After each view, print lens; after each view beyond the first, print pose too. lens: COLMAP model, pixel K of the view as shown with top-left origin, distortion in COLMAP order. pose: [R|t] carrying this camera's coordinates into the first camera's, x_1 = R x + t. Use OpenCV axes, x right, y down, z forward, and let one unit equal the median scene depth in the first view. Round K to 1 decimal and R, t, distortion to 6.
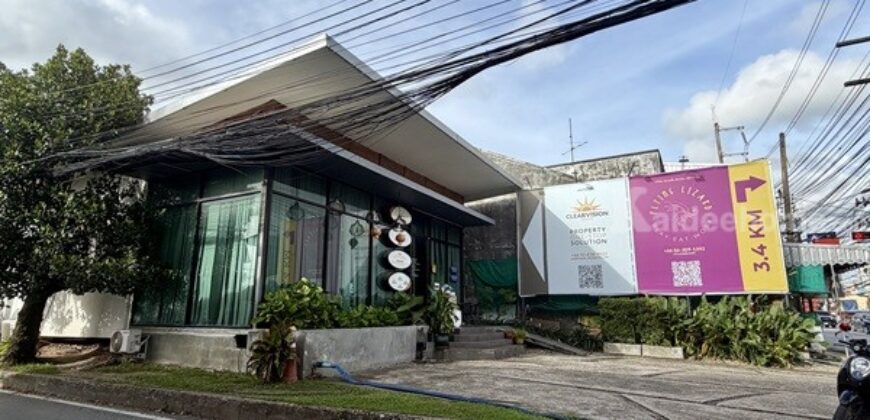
lens RADIAL K [[474.0, 0, 435.0], [0, 474.0, 210.0], [0, 0, 1]] dist [0.000411, 0.000013]
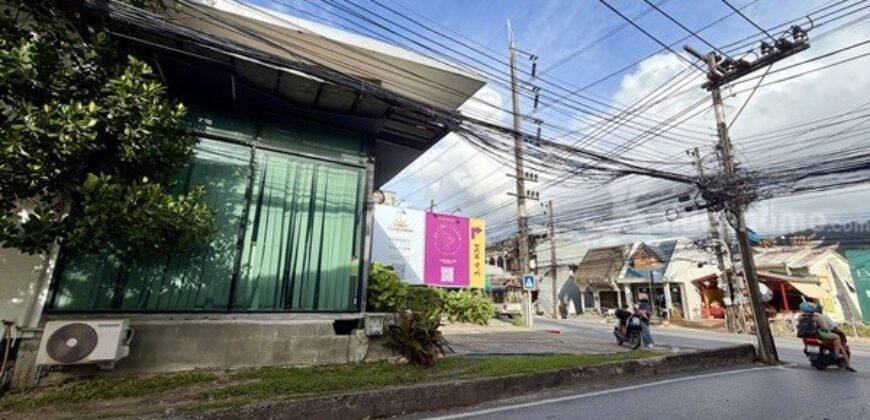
lens RADIAL K [[346.7, 0, 435.0], [0, 346.7, 210.0], [0, 0, 1]] dist [0.000643, -0.000392]
pose [[0.552218, 0.212598, 0.806138, -0.734131], [-0.195006, 0.973054, -0.123035, 0.090142], [-0.810573, -0.089260, 0.578796, 0.415387]]
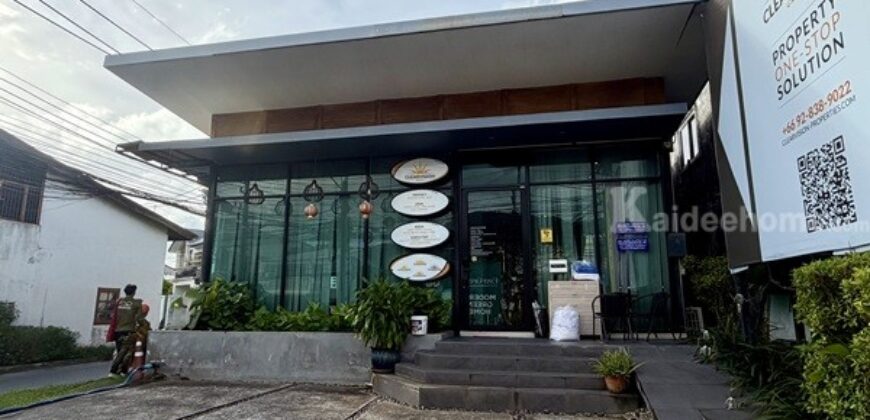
lens RADIAL K [[494.4, 0, 435.0], [0, 494.4, 210.0], [0, 0, 1]] dist [0.001294, 0.000310]
pose [[0.282741, -0.181468, -0.941874, 0.707853], [0.203550, 0.970928, -0.125962, 0.191485], [0.937350, -0.156104, 0.311459, 0.942241]]
